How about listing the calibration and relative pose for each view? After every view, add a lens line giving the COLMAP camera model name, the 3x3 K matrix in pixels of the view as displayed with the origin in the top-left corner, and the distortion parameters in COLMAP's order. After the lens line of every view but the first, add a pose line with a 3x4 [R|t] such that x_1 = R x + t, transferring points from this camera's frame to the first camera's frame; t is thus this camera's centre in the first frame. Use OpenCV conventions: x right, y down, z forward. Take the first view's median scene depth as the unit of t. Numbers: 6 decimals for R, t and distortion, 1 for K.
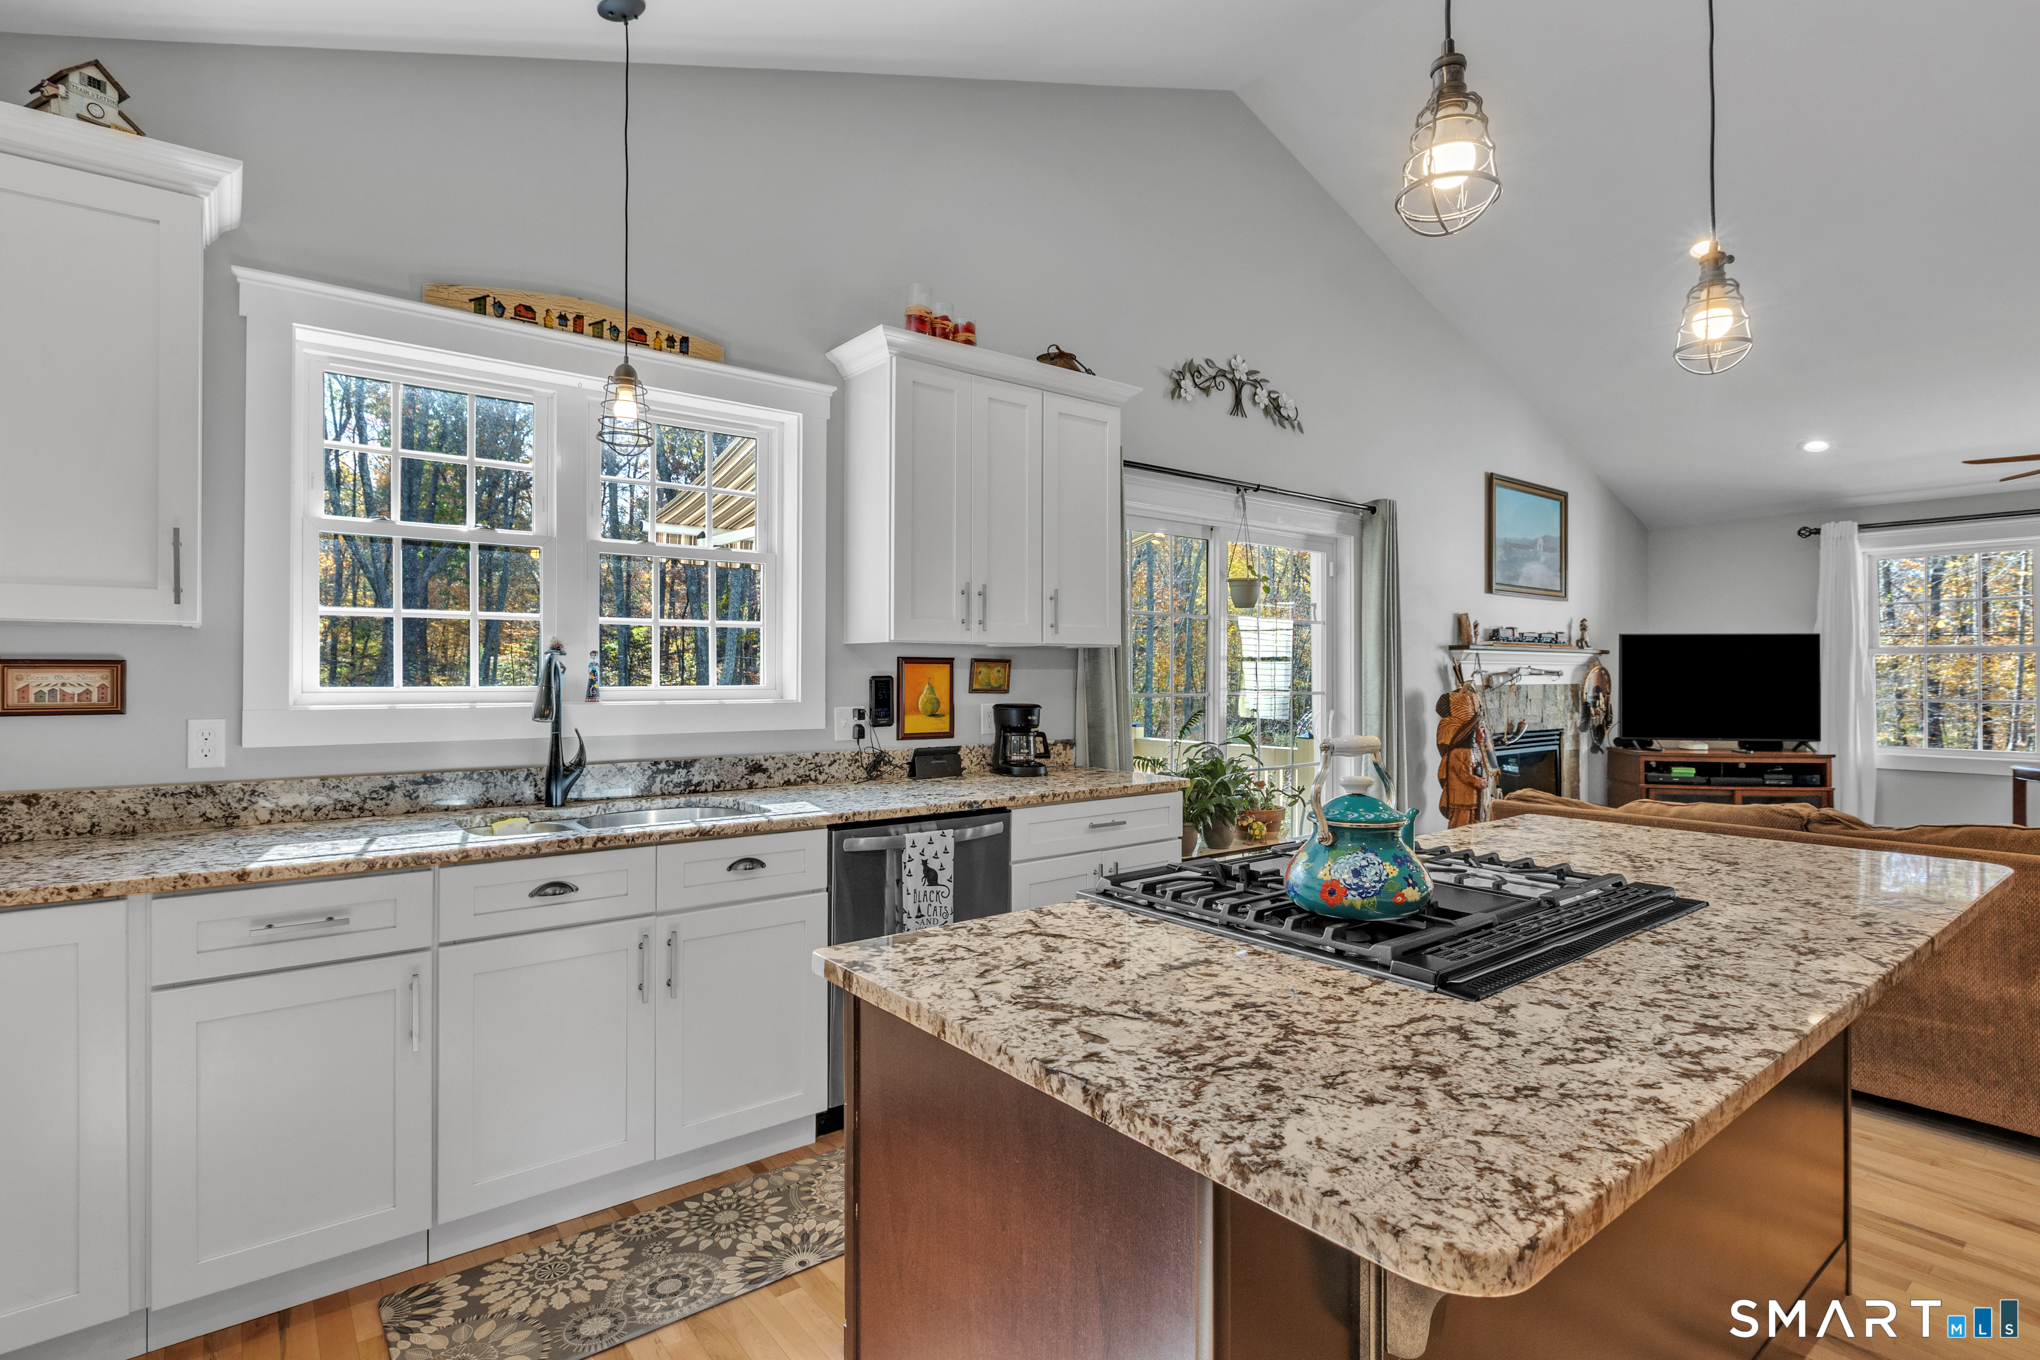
lens RADIAL K [[995.6, 0, 1029.9], [0, 995.6, 674.6], [0, 0, 1]] dist [-0.001437, -0.001096]
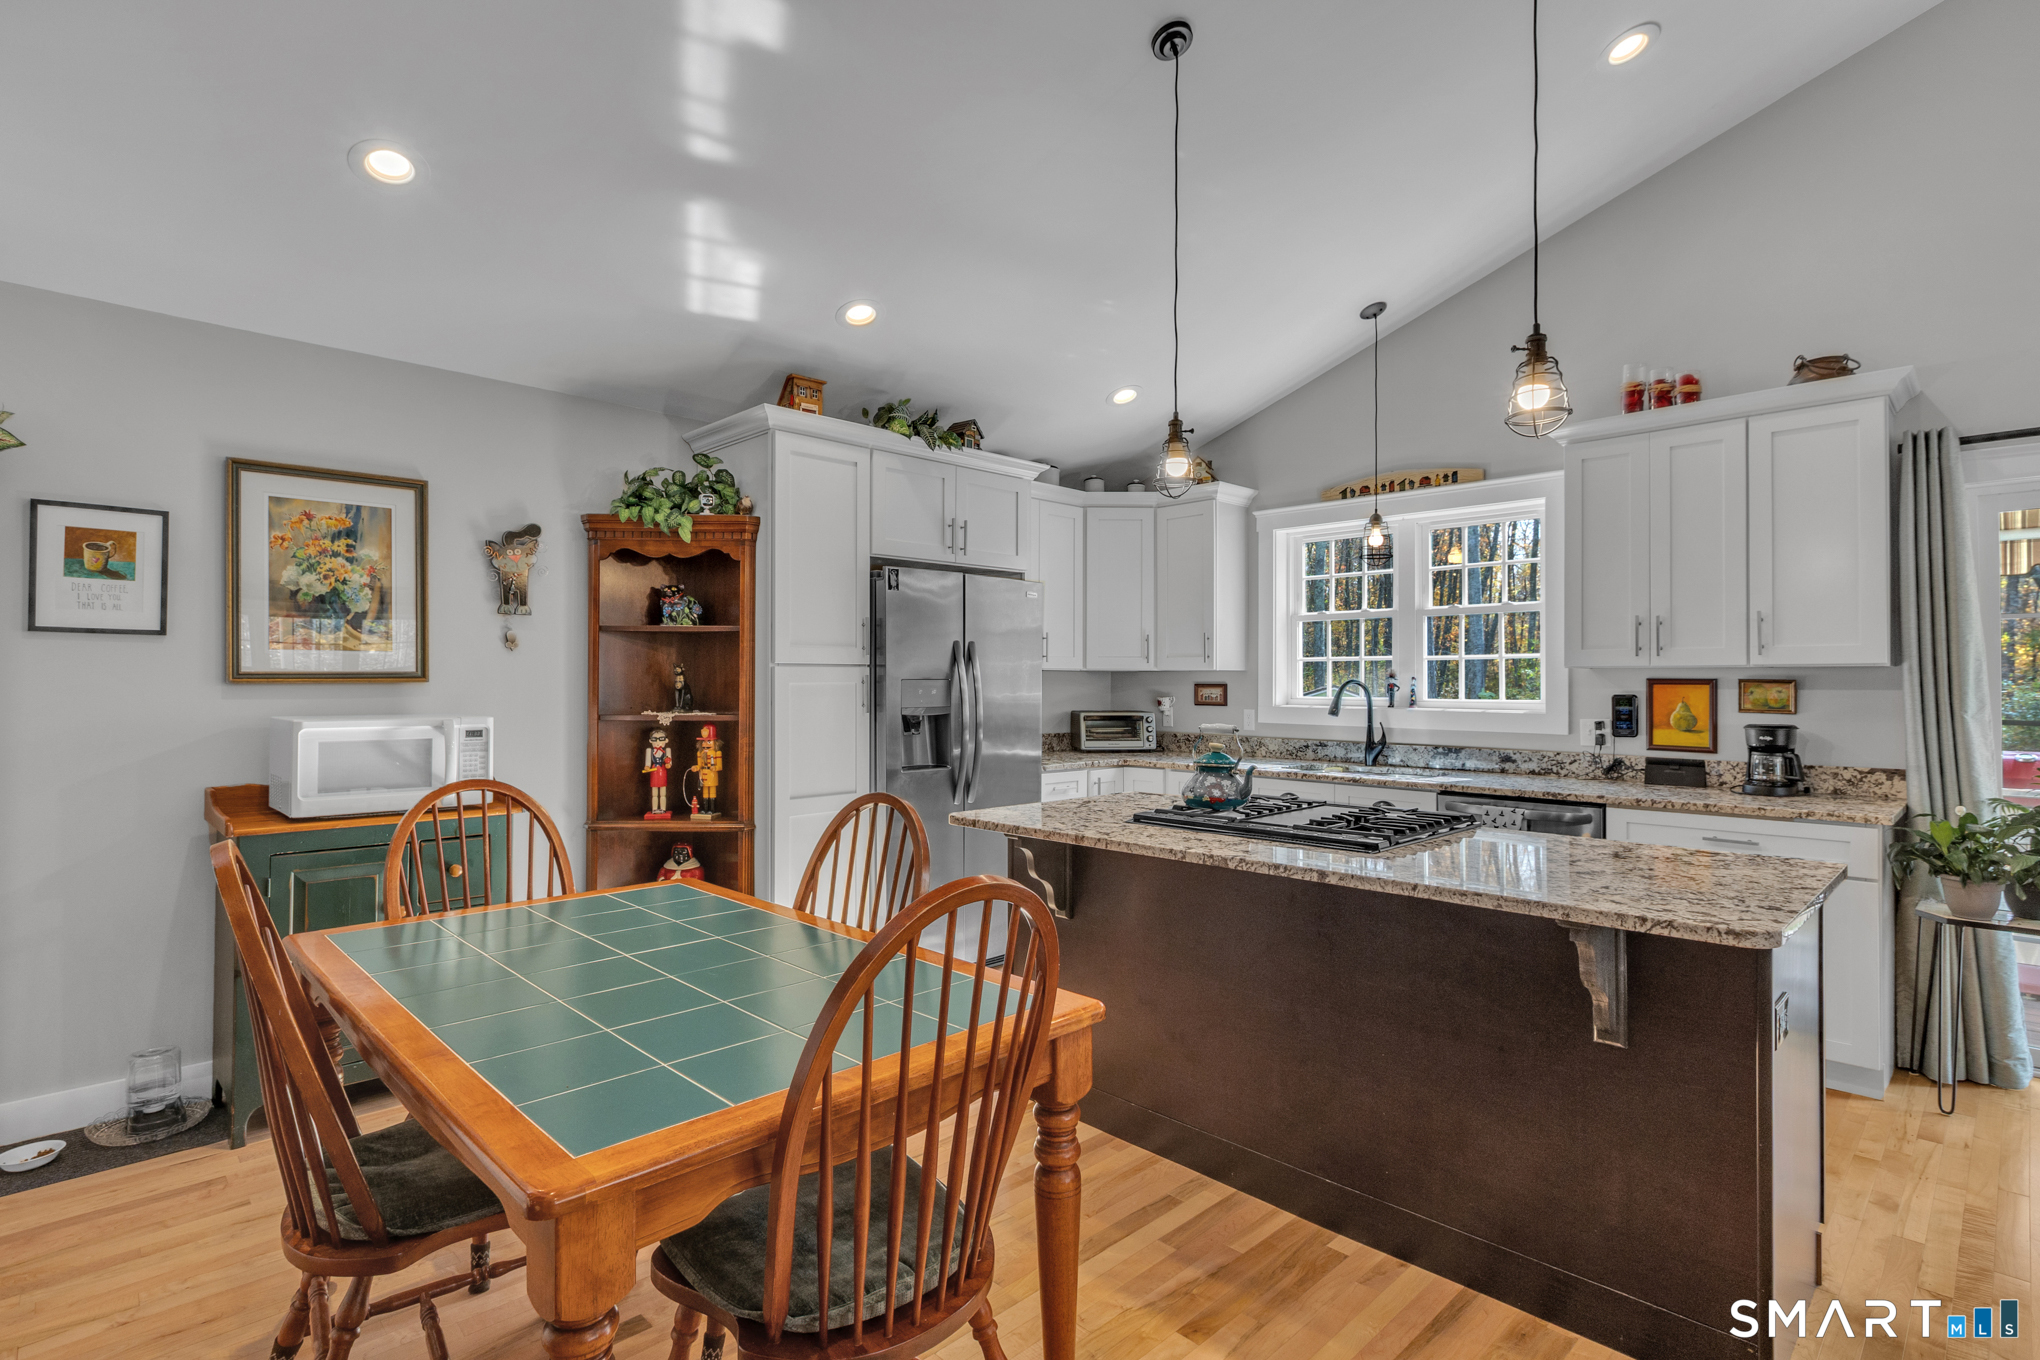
lens RADIAL K [[983.2, 0, 1023.6], [0, 983.2, 677.1], [0, 0, 1]] dist [-0.003809, -0.000179]
pose [[0.105316, -0.006923, -0.994415, 0.987345], [-0.005137, 0.999959, -0.007505, -0.007366], [0.994426, 0.005899, 0.105276, 0.164979]]
